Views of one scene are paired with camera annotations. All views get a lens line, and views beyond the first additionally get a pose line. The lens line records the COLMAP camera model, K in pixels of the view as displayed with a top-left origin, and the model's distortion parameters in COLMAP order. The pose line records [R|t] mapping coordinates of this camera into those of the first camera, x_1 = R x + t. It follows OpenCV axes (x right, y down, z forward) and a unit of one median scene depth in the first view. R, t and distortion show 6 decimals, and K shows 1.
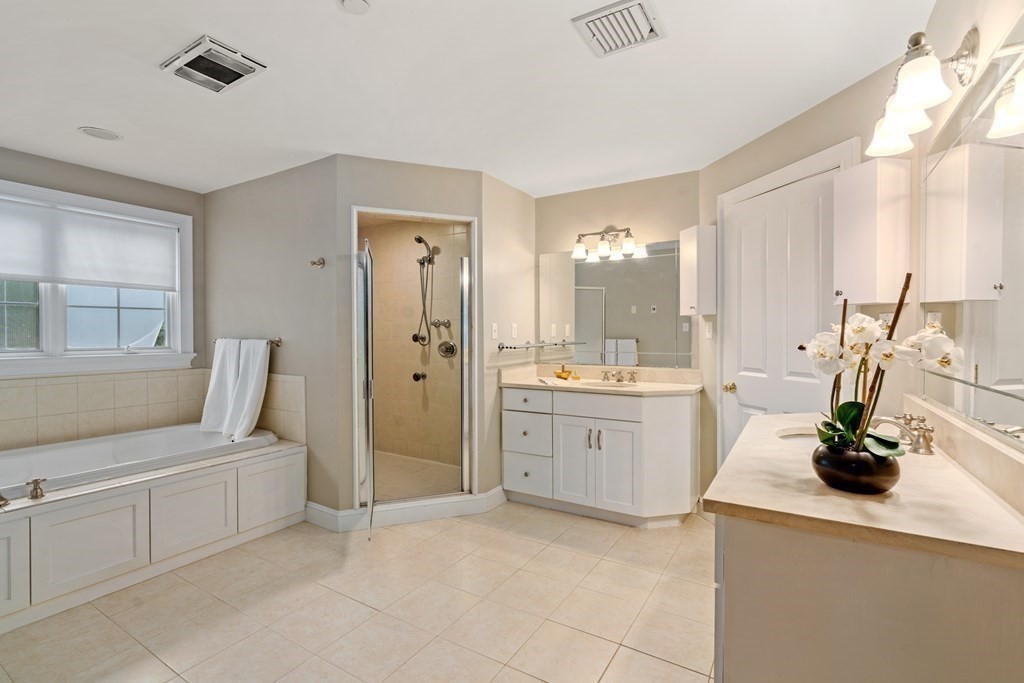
lens RADIAL K [[473.6, 0, 514.6], [0, 473.6, 340.4], [0, 0, 1]] dist [-0.004719, 0.004139]
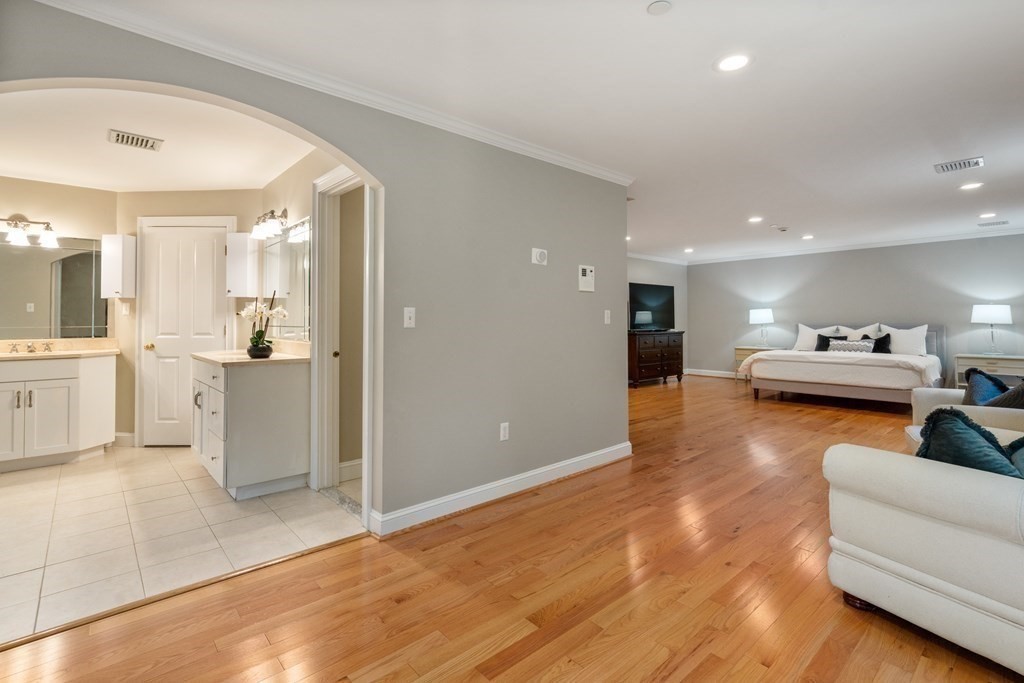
lens RADIAL K [[473.6, 0, 509.9], [0, 473.6, 308.5], [0, 0, 1]] dist [-0.004719, 0.004139]
pose [[0.293375, 0.022063, 0.955743, -0.619128], [0.015528, 0.999492, -0.027839, 0.034971], [-0.955871, 0.023008, 0.292884, -0.517062]]
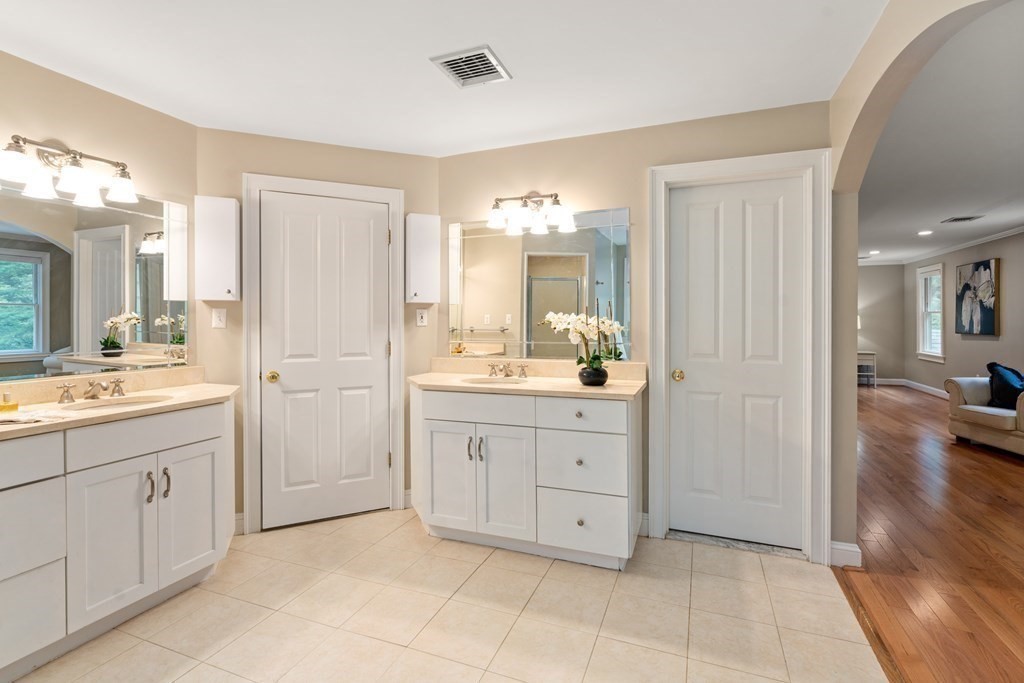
lens RADIAL K [[473.6, 0, 514.5], [0, 473.6, 320.7], [0, 0, 1]] dist [-0.004719, 0.004139]
pose [[-0.163167, 0.002825, 0.986594, -0.560449], [0.017290, 0.999851, -0.000003, -0.007985], [-0.986447, 0.017057, -0.163192, 0.630278]]
